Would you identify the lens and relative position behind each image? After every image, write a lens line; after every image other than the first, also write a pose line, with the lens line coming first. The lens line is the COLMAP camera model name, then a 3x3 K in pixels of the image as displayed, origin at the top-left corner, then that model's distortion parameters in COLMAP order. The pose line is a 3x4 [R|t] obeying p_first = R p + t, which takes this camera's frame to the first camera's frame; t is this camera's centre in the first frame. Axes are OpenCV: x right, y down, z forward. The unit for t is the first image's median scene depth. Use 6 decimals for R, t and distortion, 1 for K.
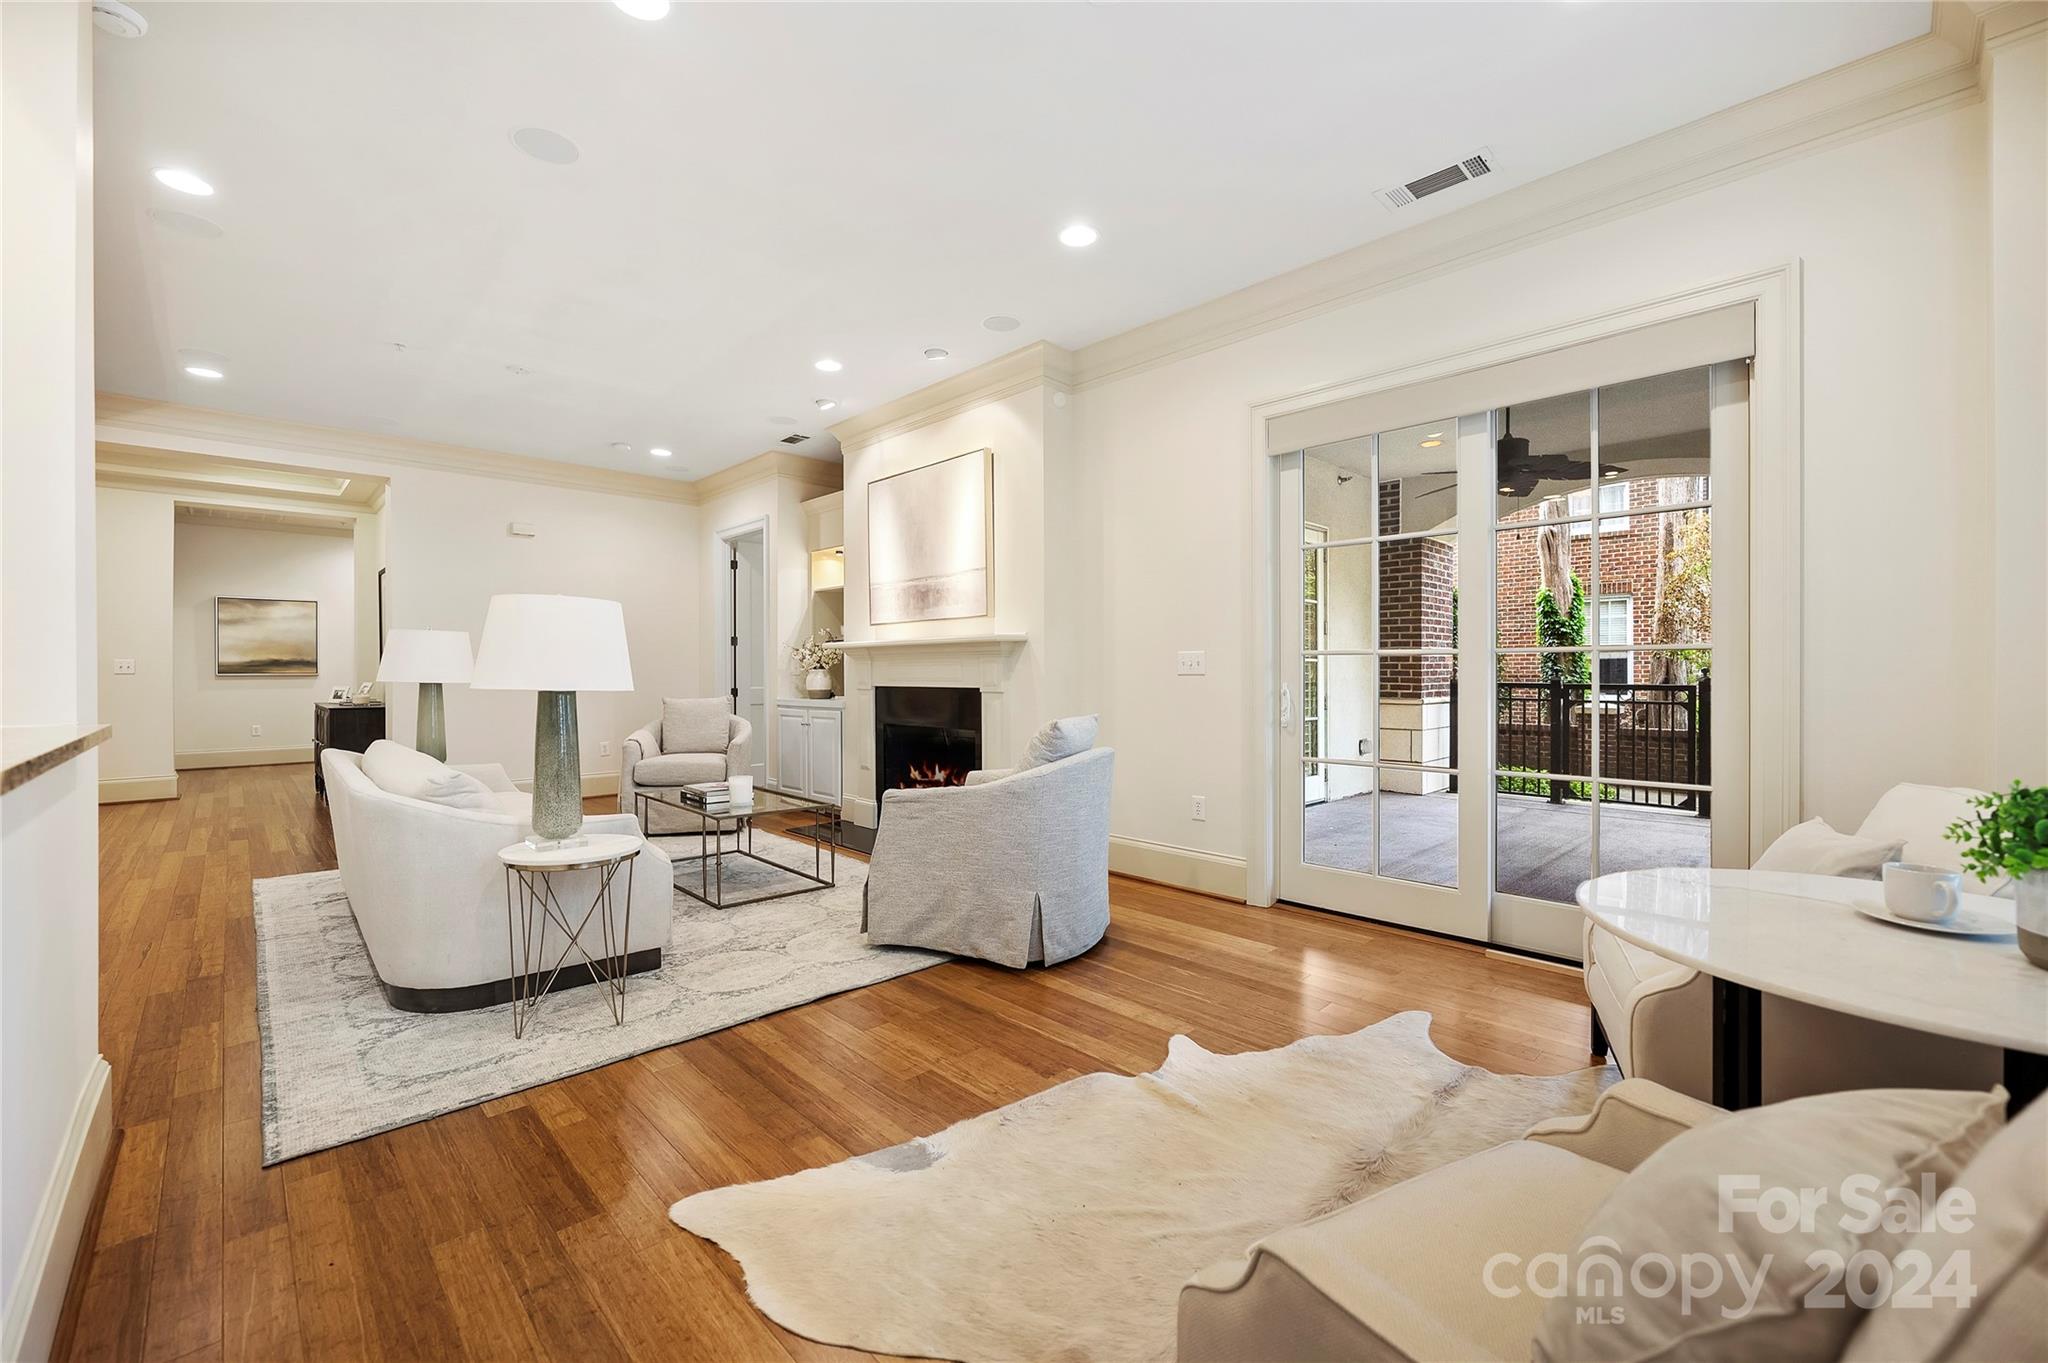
lens RADIAL K [[845.0, 0, 1010.6], [0, 845.0, 665.3], [0, 0, 1]] dist [0.000139, -0.000202]
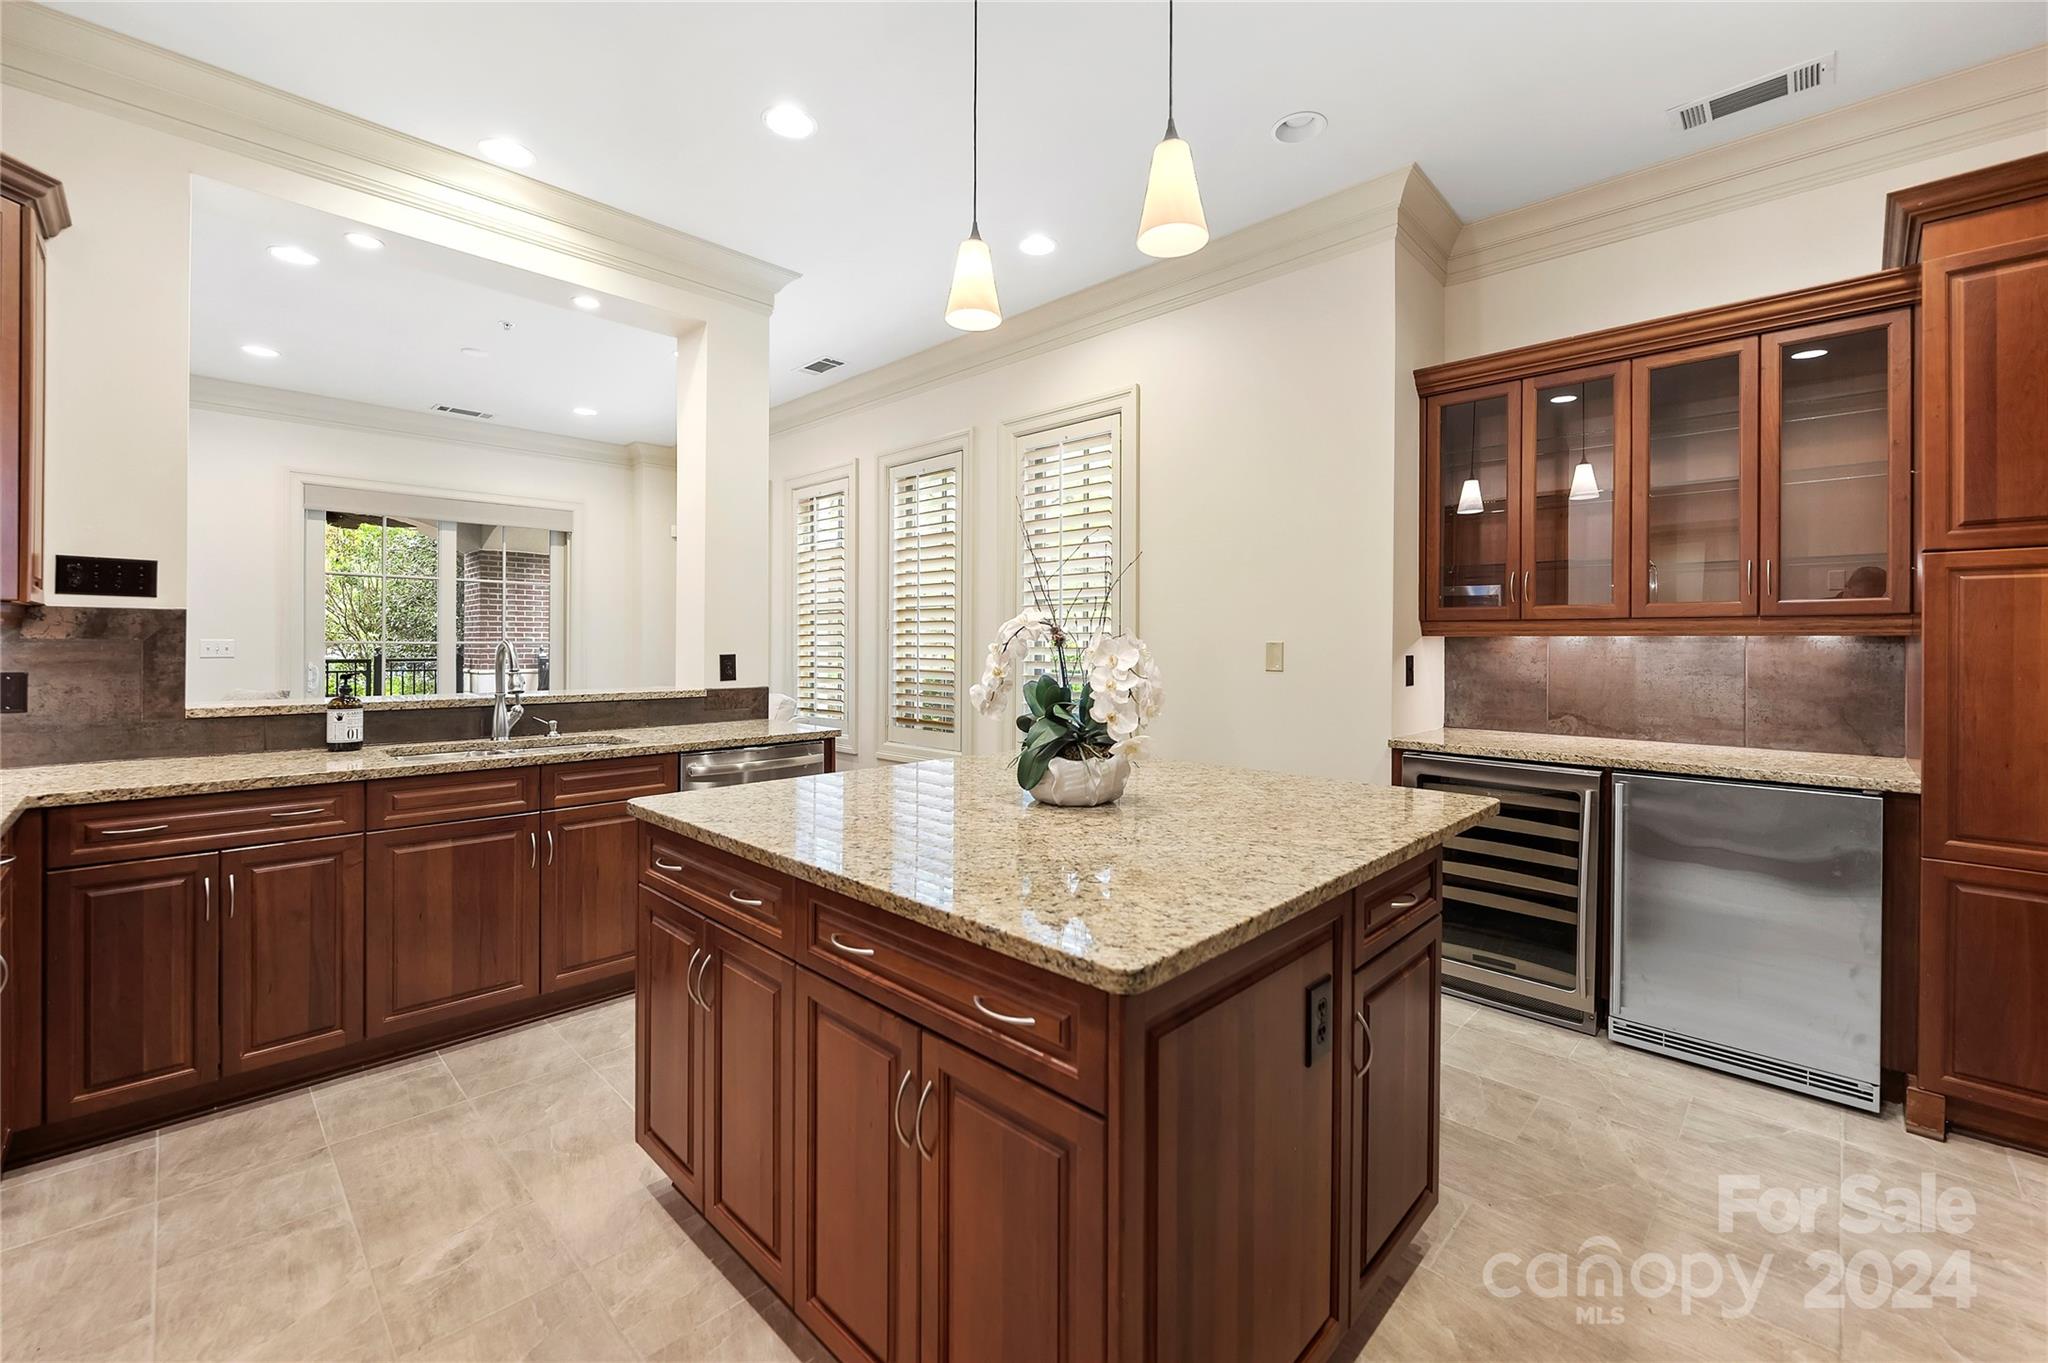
lens RADIAL K [[846.8, 0, 1026.7], [0, 846.8, 640.7], [0, 0, 1]] dist [-0.002374, -0.000412]
pose [[-0.062390, 0.003164, 0.998047, -0.901286], [-0.010378, 0.999939, -0.003819, -0.019880], [-0.997998, -0.010596, -0.062353, -0.119653]]
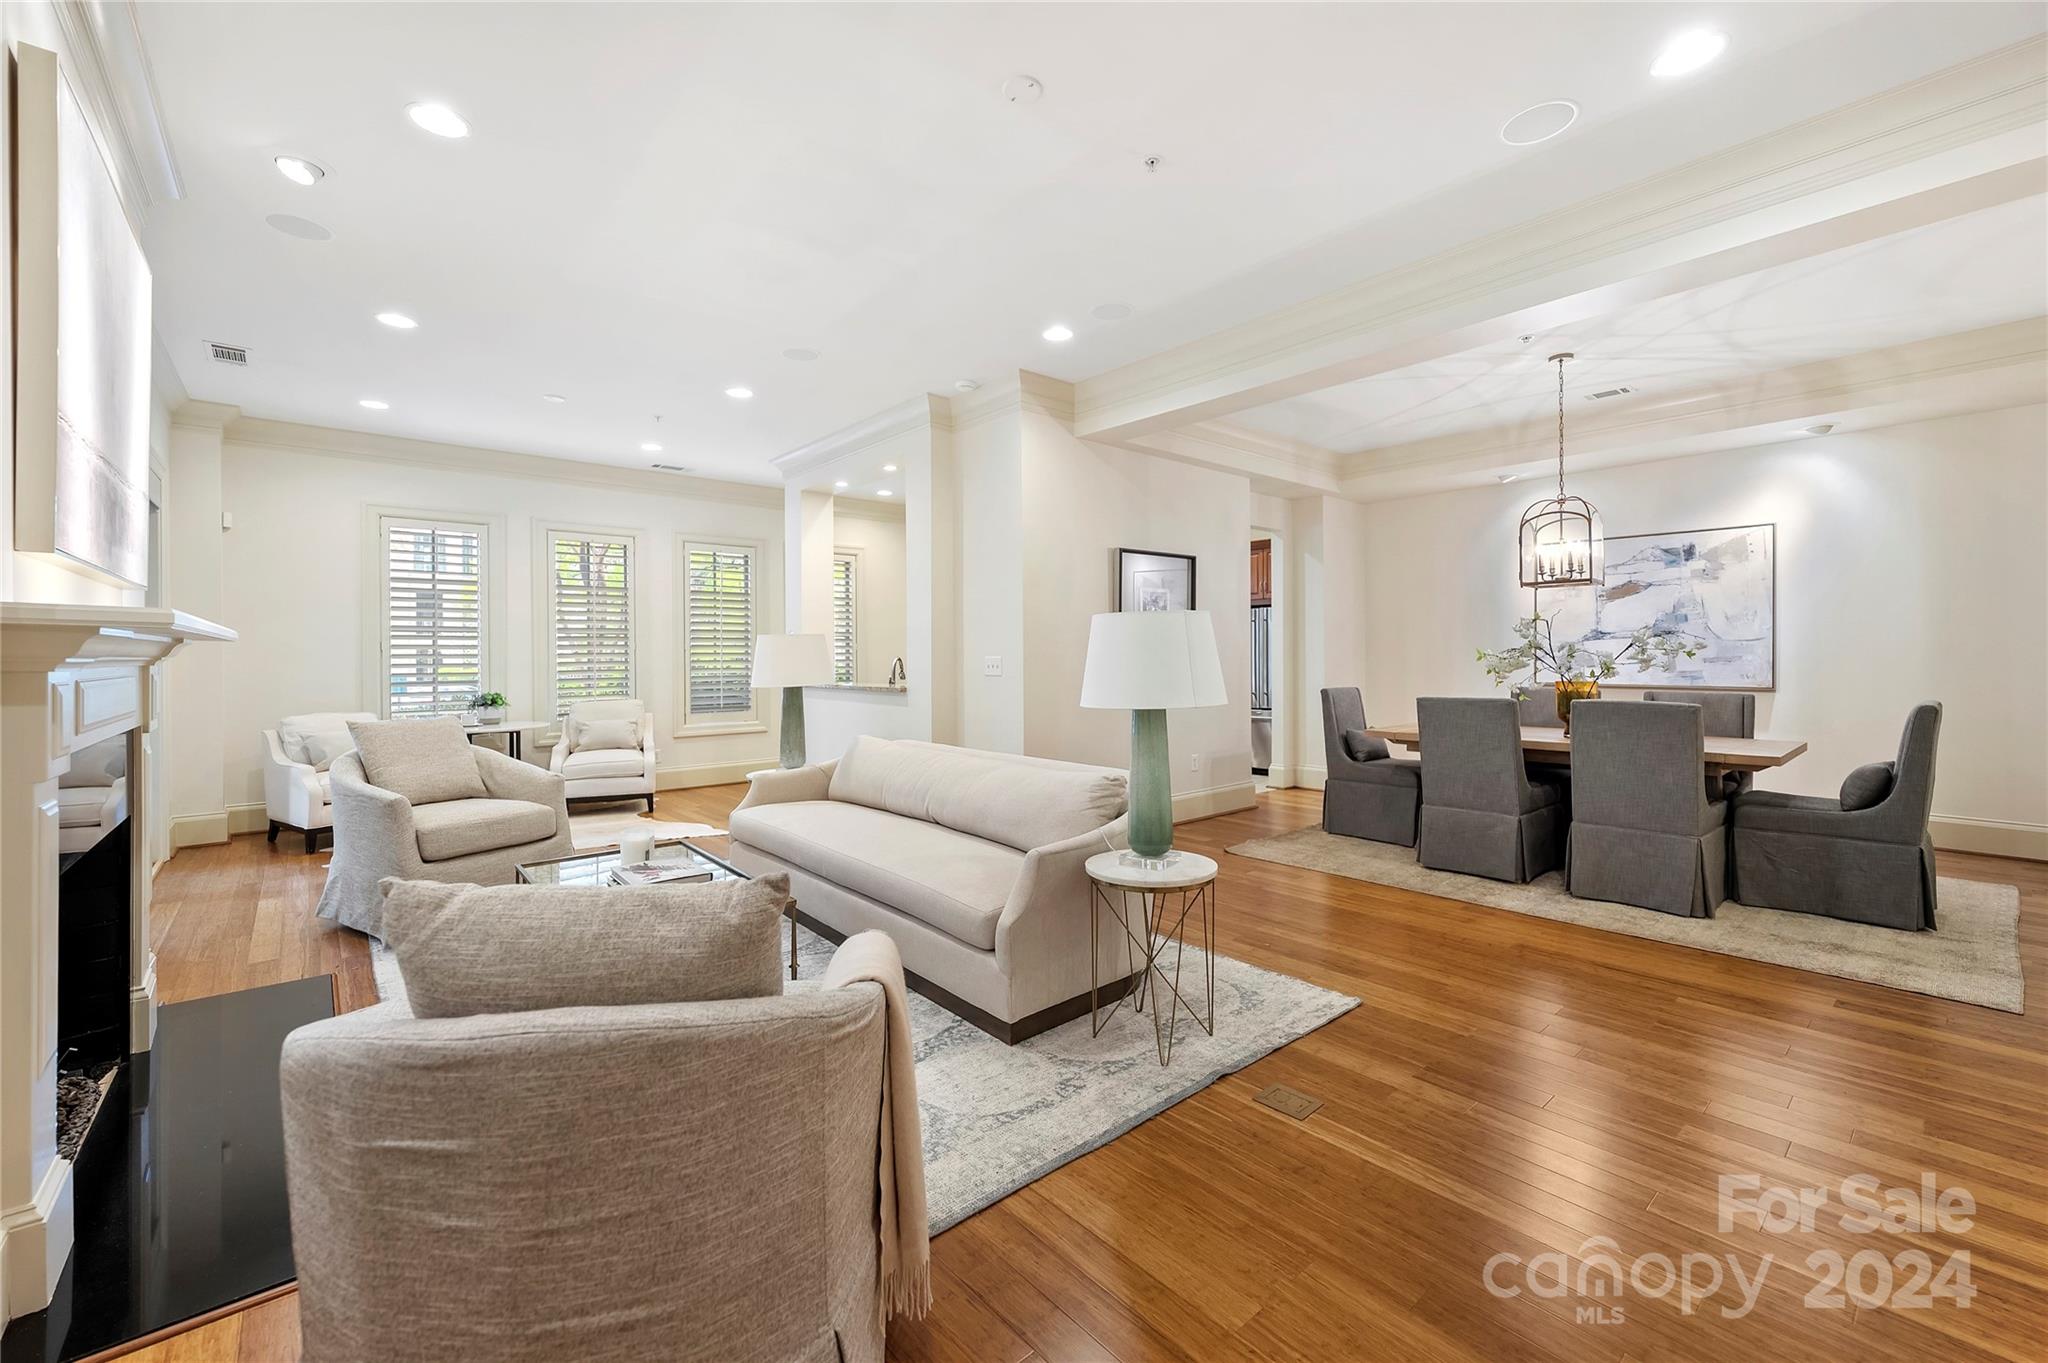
lens RADIAL K [[840.8, 0, 1017.6], [0, 840.8, 649.8], [0, 0, 1]] dist [-0.000077, -0.000364]
pose [[-0.999548, 0.009557, 0.028505, -0.537325], [0.009150, 0.999855, -0.014370, -0.005861], [-0.028638, -0.014103, -0.999490, 1.406188]]
